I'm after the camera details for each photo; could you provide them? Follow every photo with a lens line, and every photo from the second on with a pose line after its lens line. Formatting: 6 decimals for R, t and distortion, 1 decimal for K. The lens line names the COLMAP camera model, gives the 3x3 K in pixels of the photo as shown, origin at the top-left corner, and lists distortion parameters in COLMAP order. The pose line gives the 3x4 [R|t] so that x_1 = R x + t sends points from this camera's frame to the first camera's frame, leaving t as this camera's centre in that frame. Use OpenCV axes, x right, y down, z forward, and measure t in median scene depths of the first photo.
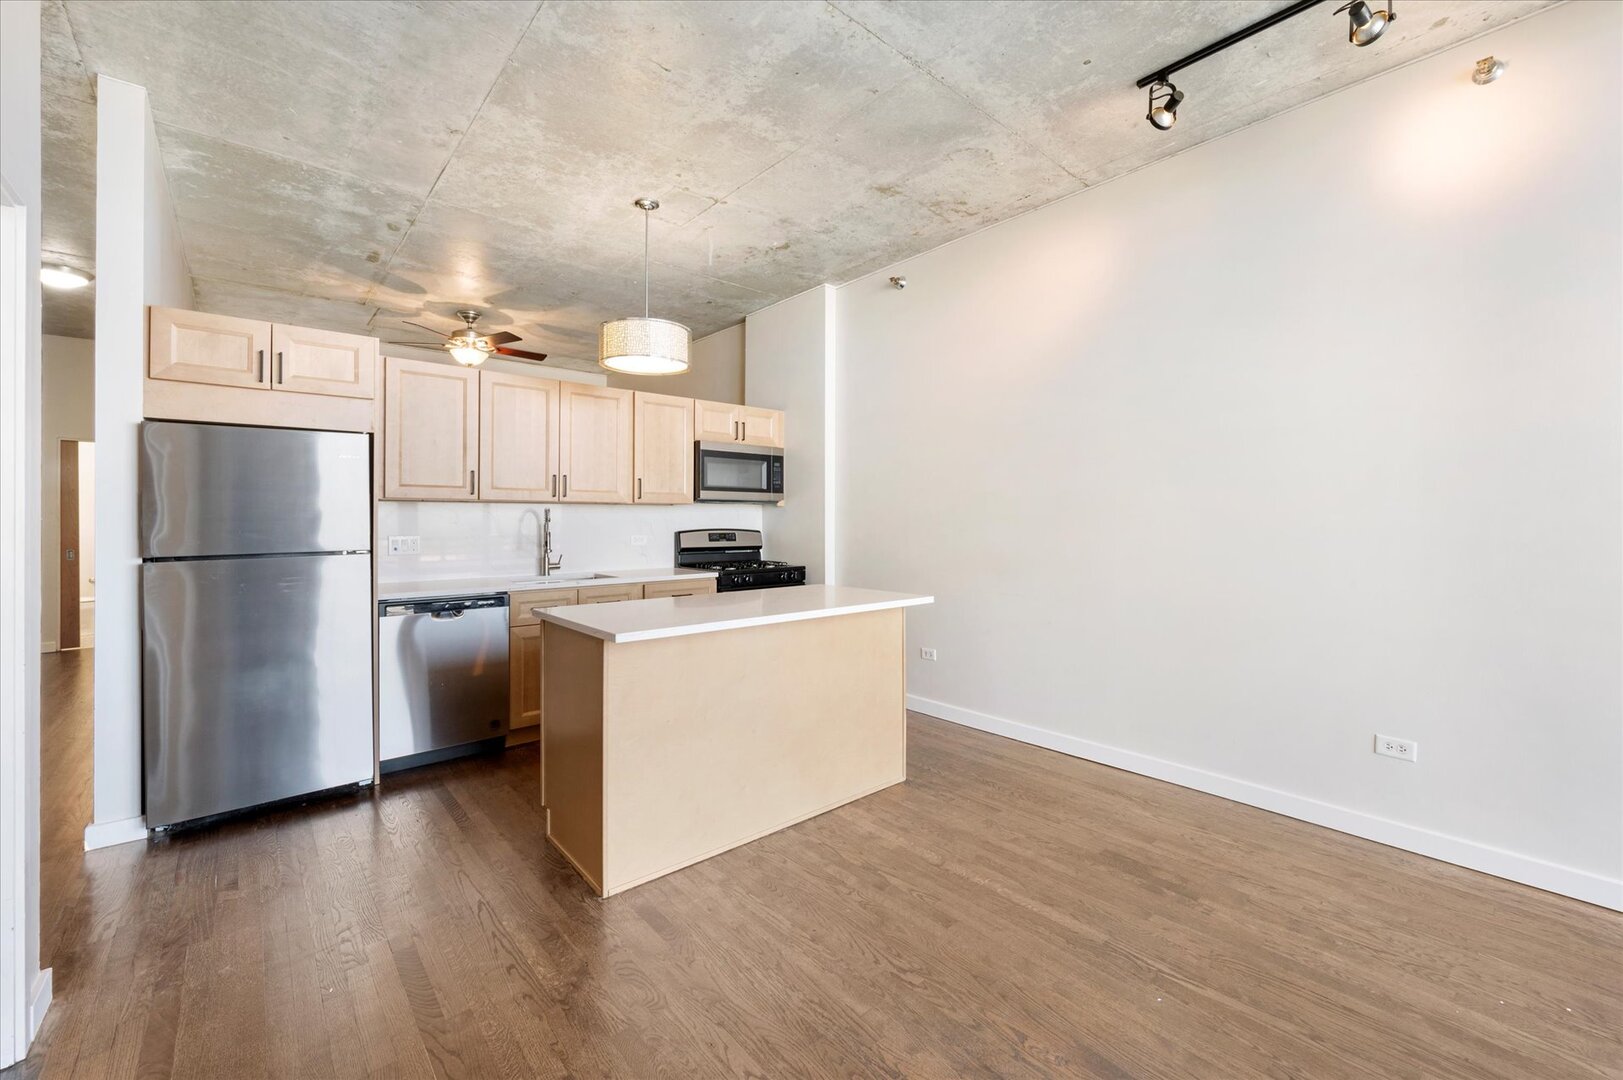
lens RADIAL K [[650.0, 0, 809.4], [0, 650.0, 510.5], [0, 0, 1]] dist [0.000568, 0.000193]
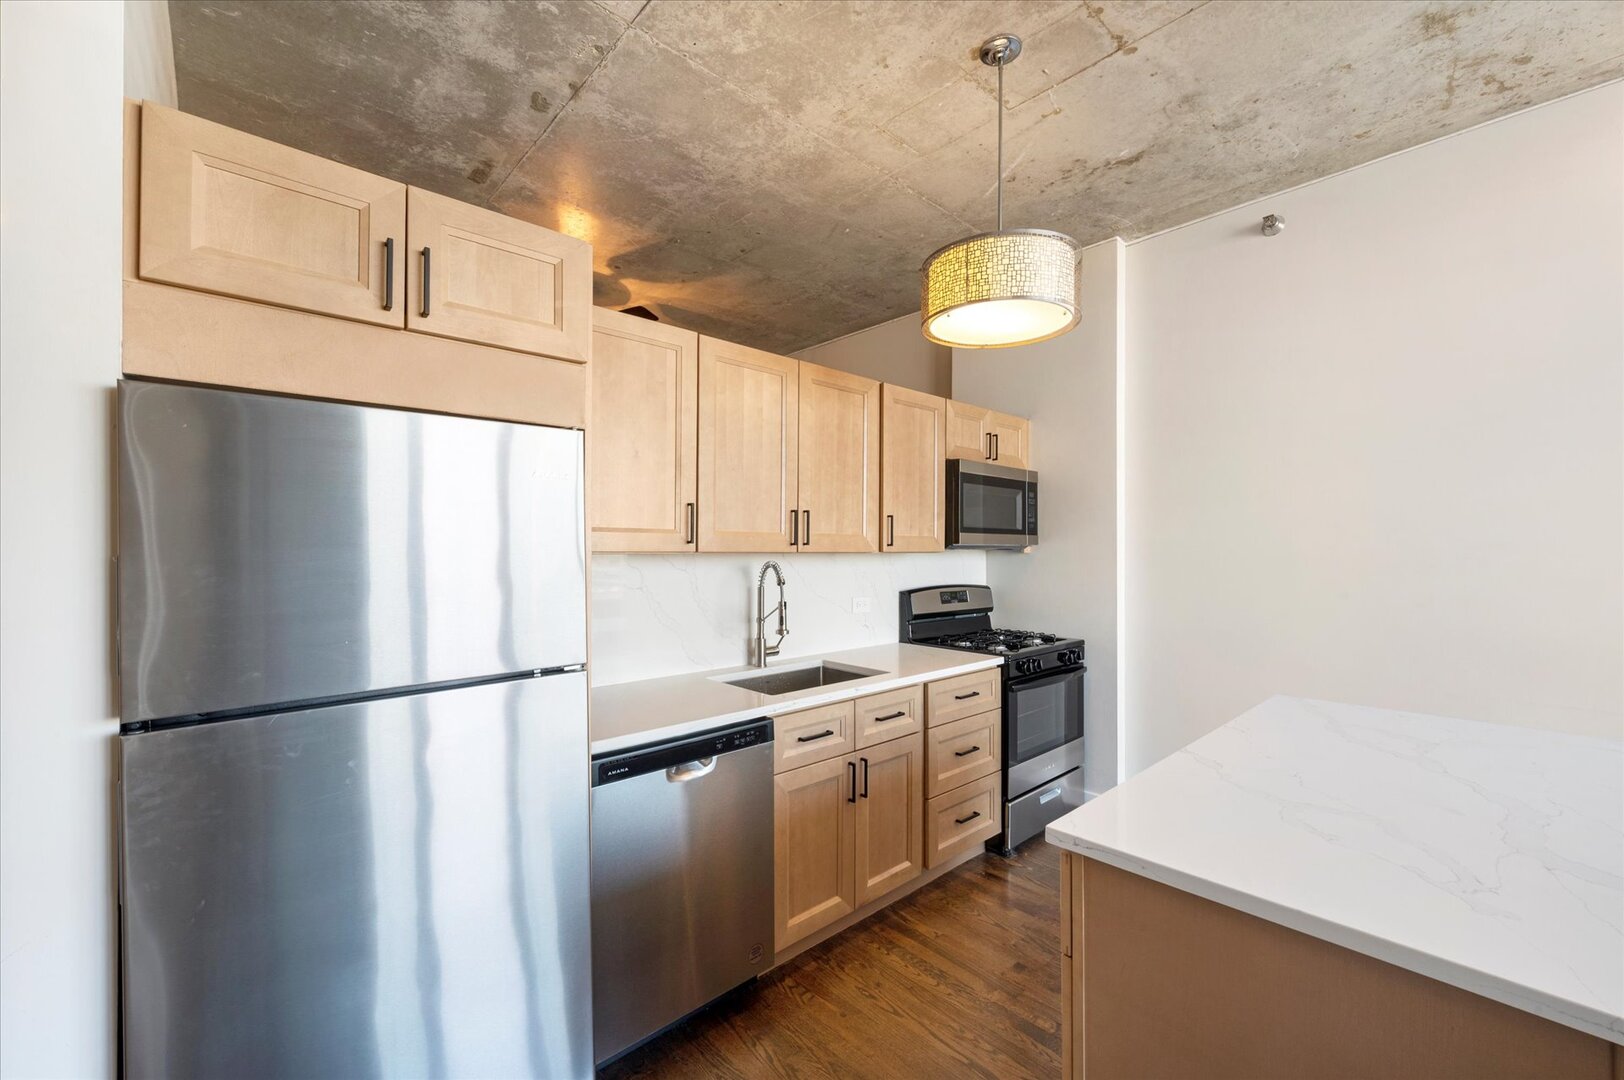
lens RADIAL K [[649.0, 0, 812.0], [0, 649.0, 540.0], [0, 0, 1]] dist [0.000363, 0.000173]
pose [[0.999668, 0.002309, 0.025656, -0.356254], [-0.002290, 0.999997, -0.000773, -0.023668], [-0.025658, 0.000714, 0.999671, 0.344363]]
